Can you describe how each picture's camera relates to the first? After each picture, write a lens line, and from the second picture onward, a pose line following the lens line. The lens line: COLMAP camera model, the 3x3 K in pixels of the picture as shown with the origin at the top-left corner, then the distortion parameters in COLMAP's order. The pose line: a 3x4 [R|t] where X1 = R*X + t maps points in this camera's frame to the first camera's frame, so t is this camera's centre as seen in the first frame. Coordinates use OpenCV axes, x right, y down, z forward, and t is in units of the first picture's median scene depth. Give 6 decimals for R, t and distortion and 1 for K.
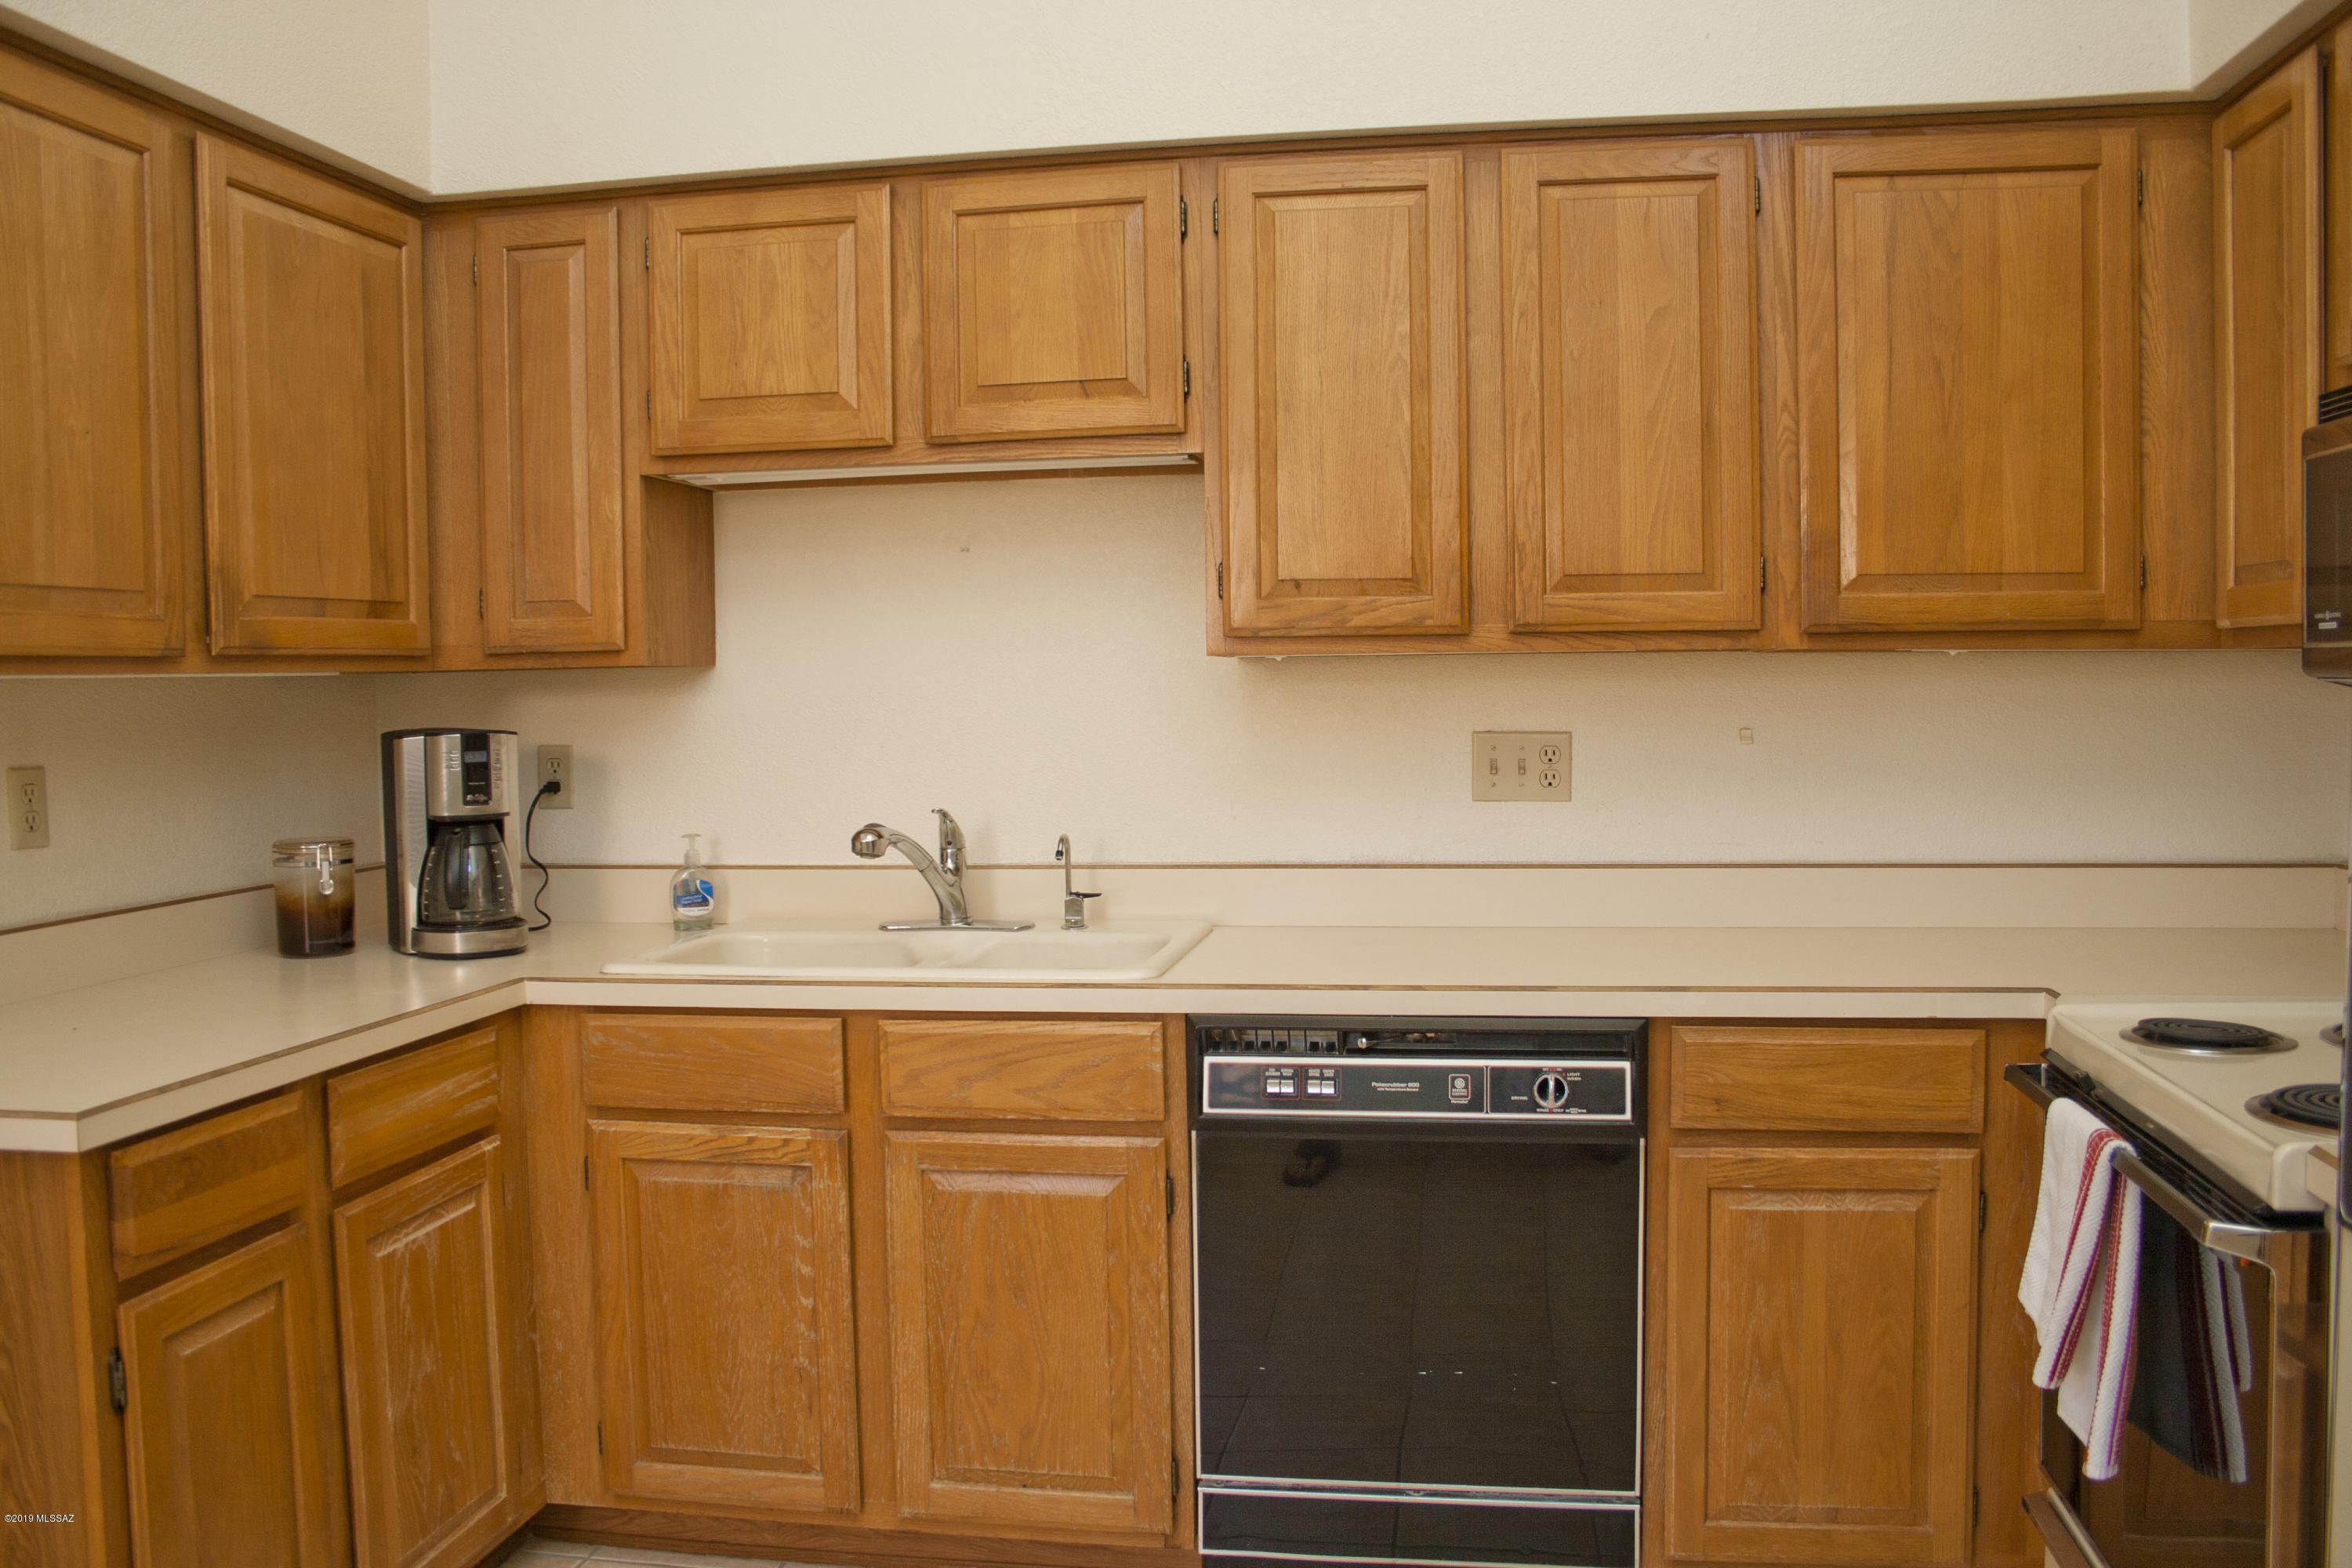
lens RADIAL K [[1898.4, 0, 1176.0], [0, 1898.4, 784.0], [0, 0, 1]] dist [-0.168892, 0.133942]
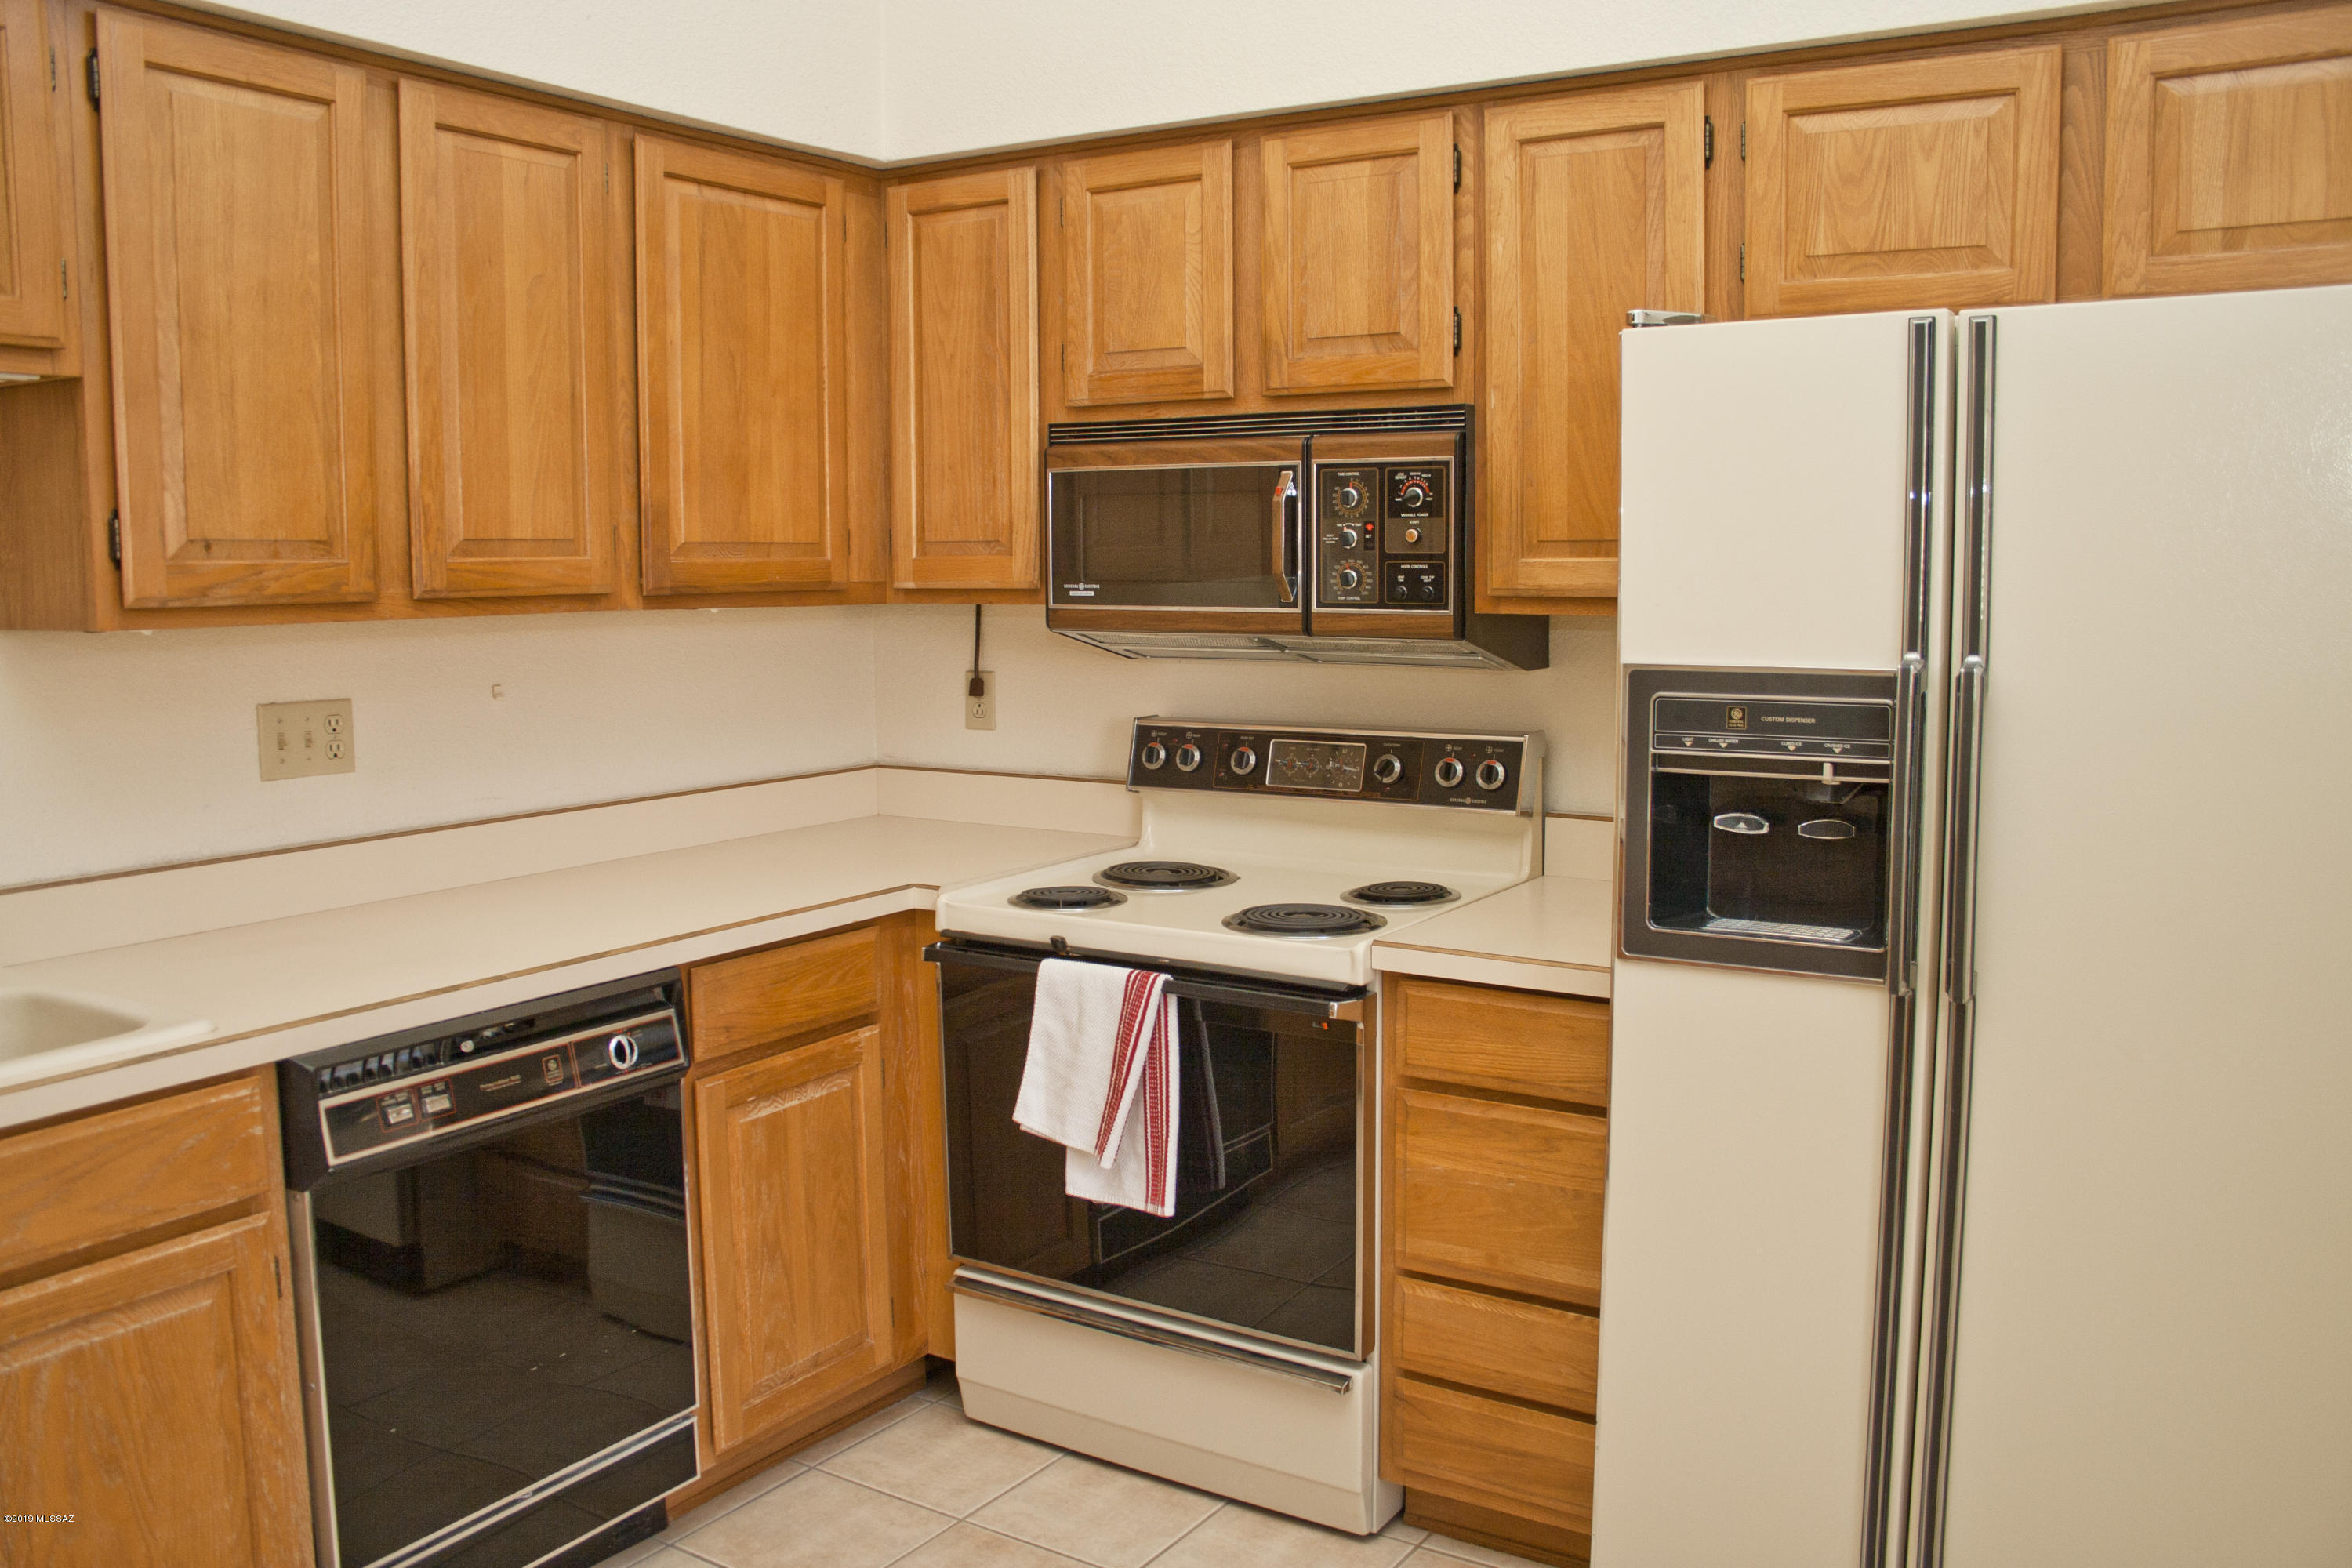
lens RADIAL K [[1898.4, 0, 1176.0], [0, 1898.4, 784.0], [0, 0, 1]] dist [-0.168892, 0.133942]
pose [[0.390071, -0.095428, 0.915826, -0.565853], [0.048223, 0.995367, 0.083176, -0.049381], [-0.919521, 0.011719, 0.392866, 0.300610]]
